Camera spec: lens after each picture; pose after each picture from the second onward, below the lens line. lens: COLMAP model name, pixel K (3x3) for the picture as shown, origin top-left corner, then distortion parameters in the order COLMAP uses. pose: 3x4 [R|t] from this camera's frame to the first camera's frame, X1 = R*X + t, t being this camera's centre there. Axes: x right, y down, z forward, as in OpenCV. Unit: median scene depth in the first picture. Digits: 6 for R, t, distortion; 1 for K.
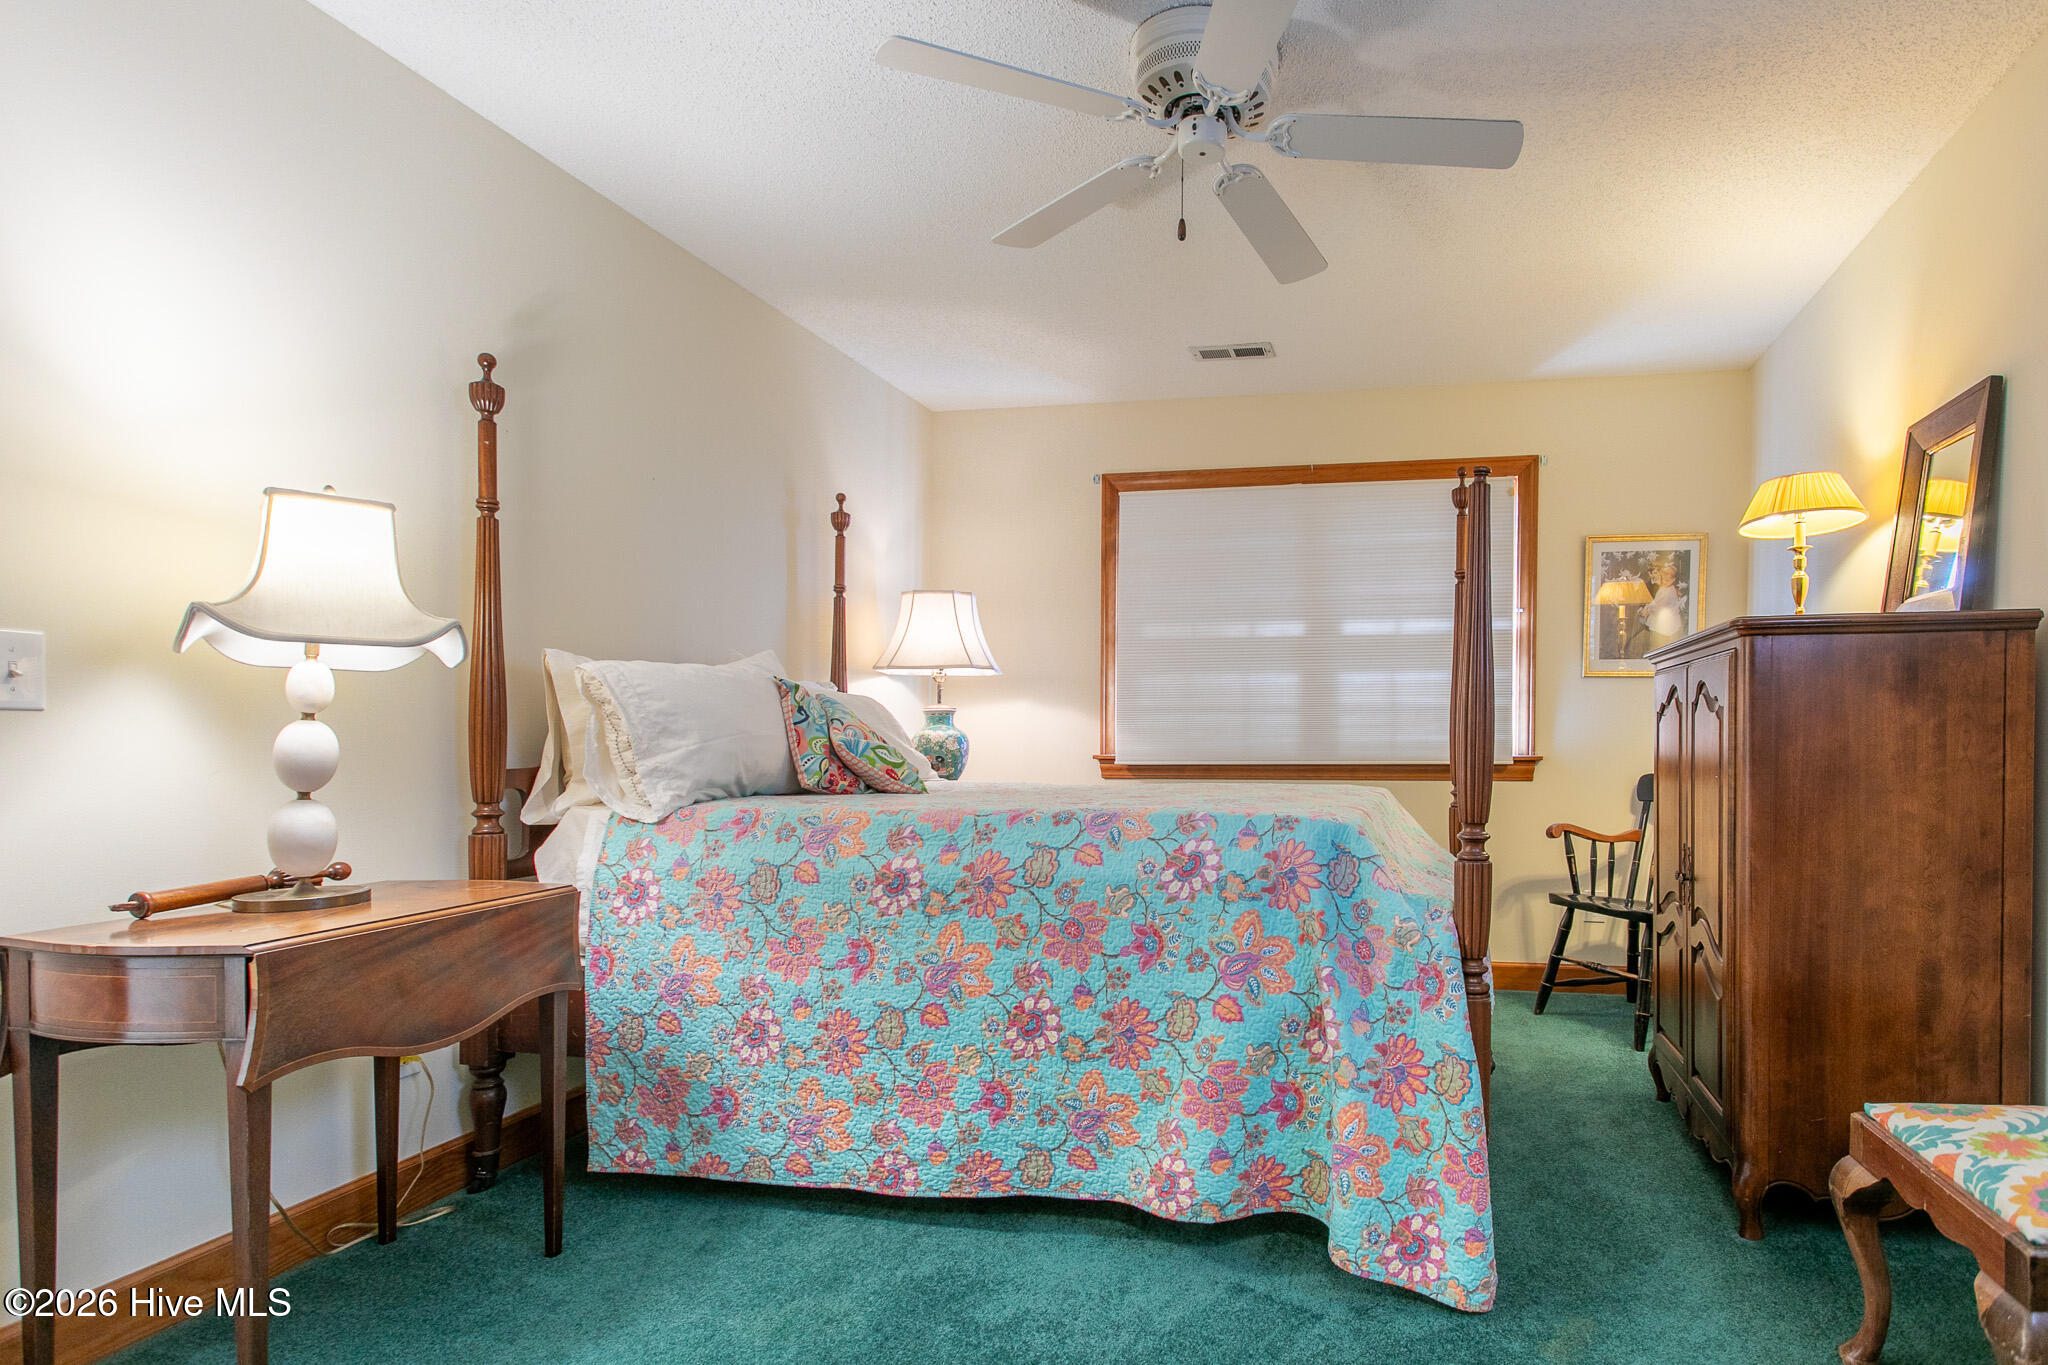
lens RADIAL K [[998.8, 0, 1051.2], [0, 998.8, 749.8], [0, 0, 1]] dist [0.004146, -0.000069]
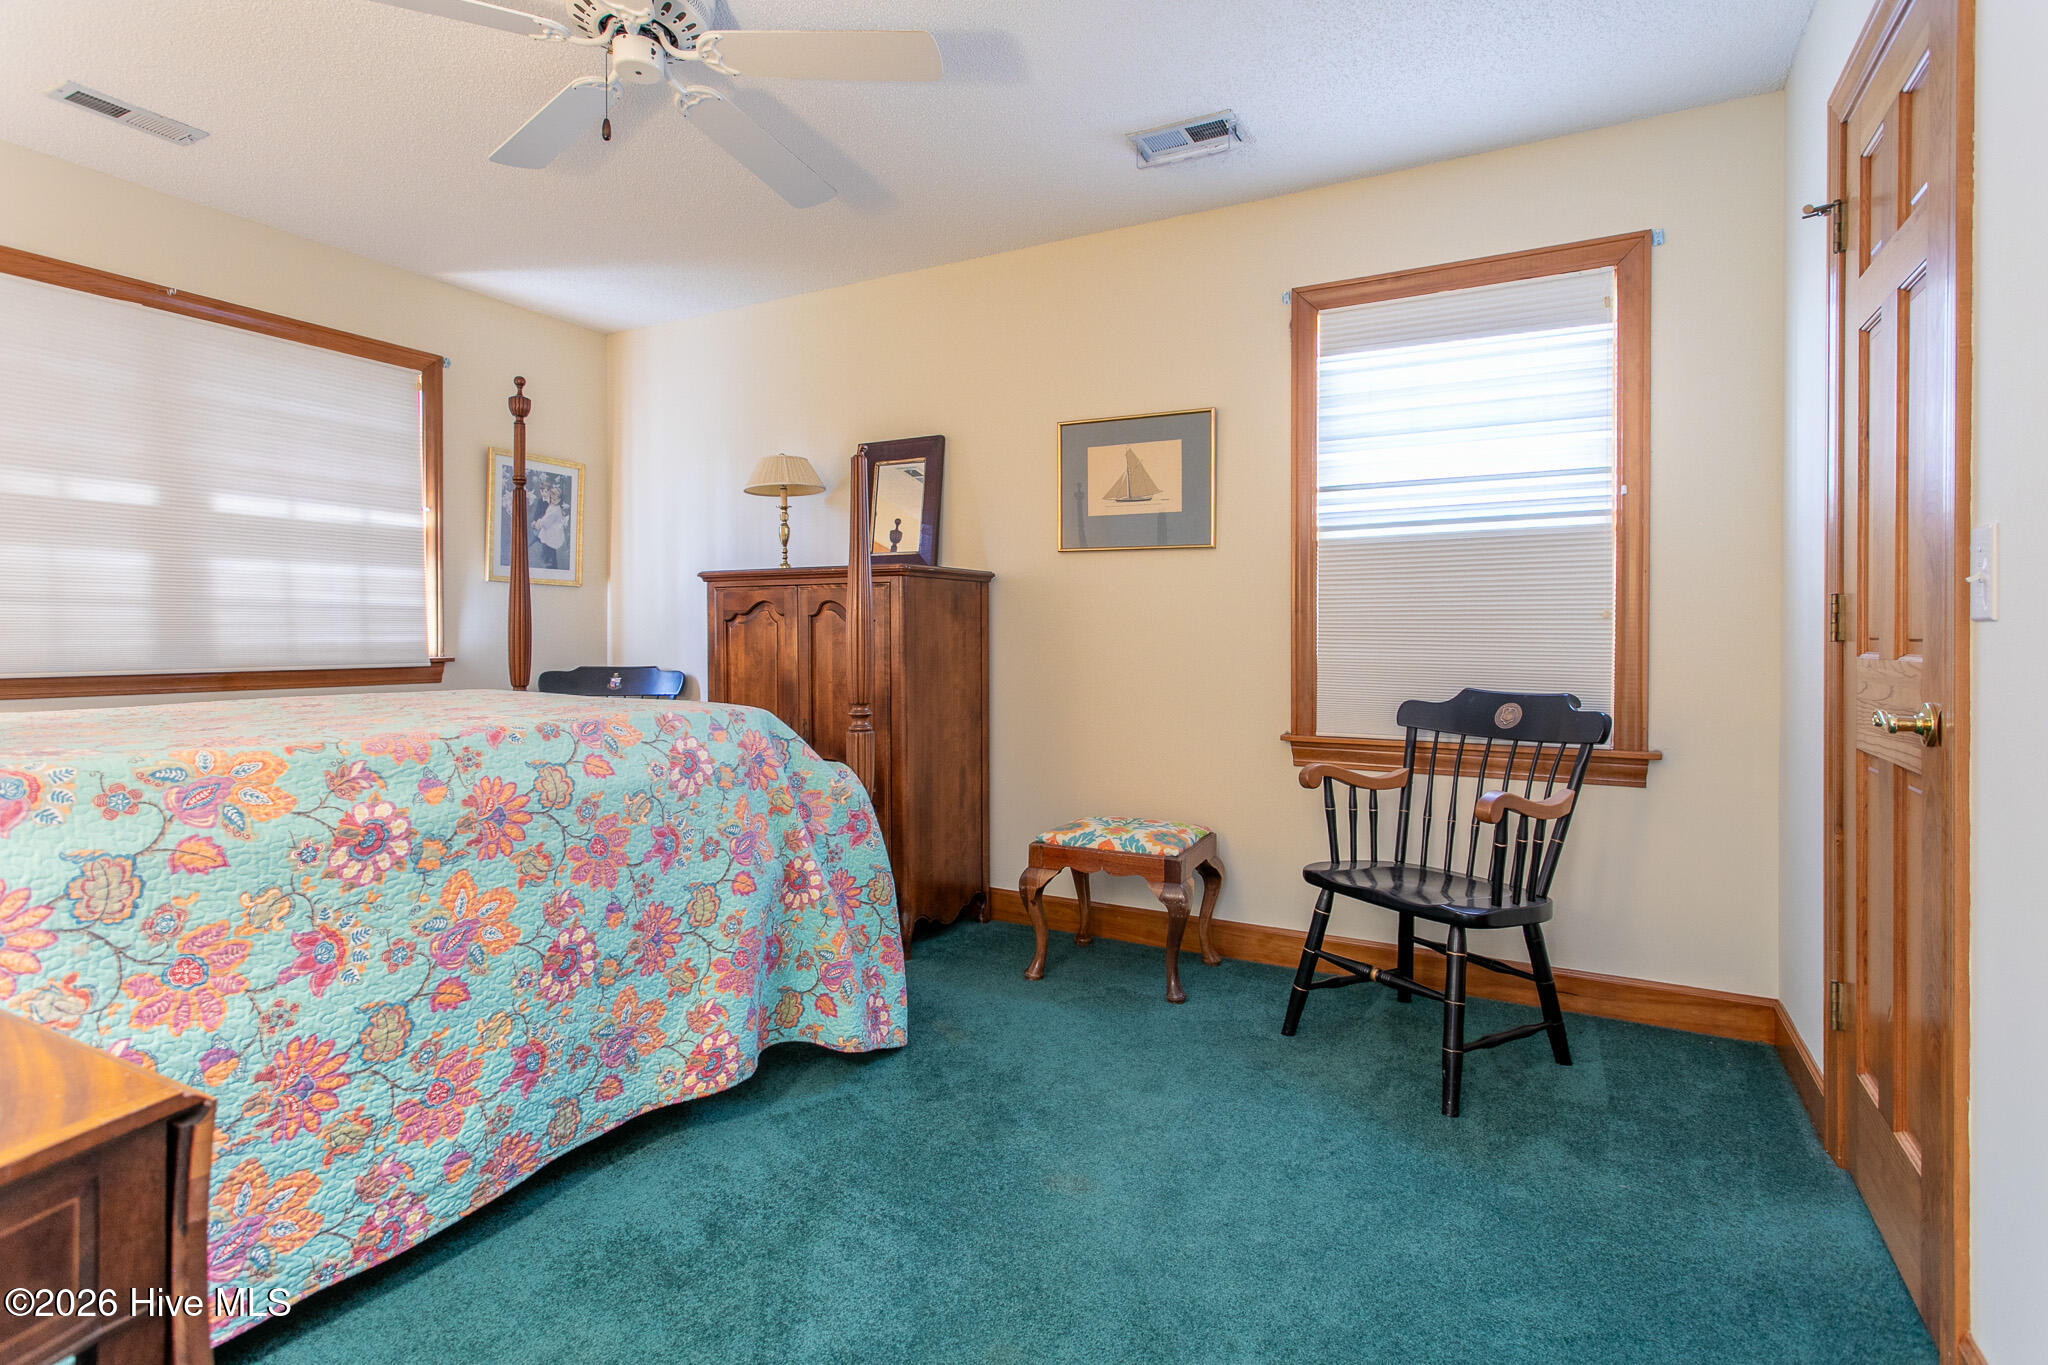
lens RADIAL K [[998.8, 0, 1053.7], [0, 998.8, 637.4], [0, 0, 1]] dist [0.004146, -0.000069]
pose [[0.303127, 0.001131, 0.952950, -0.733619], [0.010000, 0.999940, -0.004368, -0.007898], [-0.952898, 0.010854, 0.303098, 0.304788]]
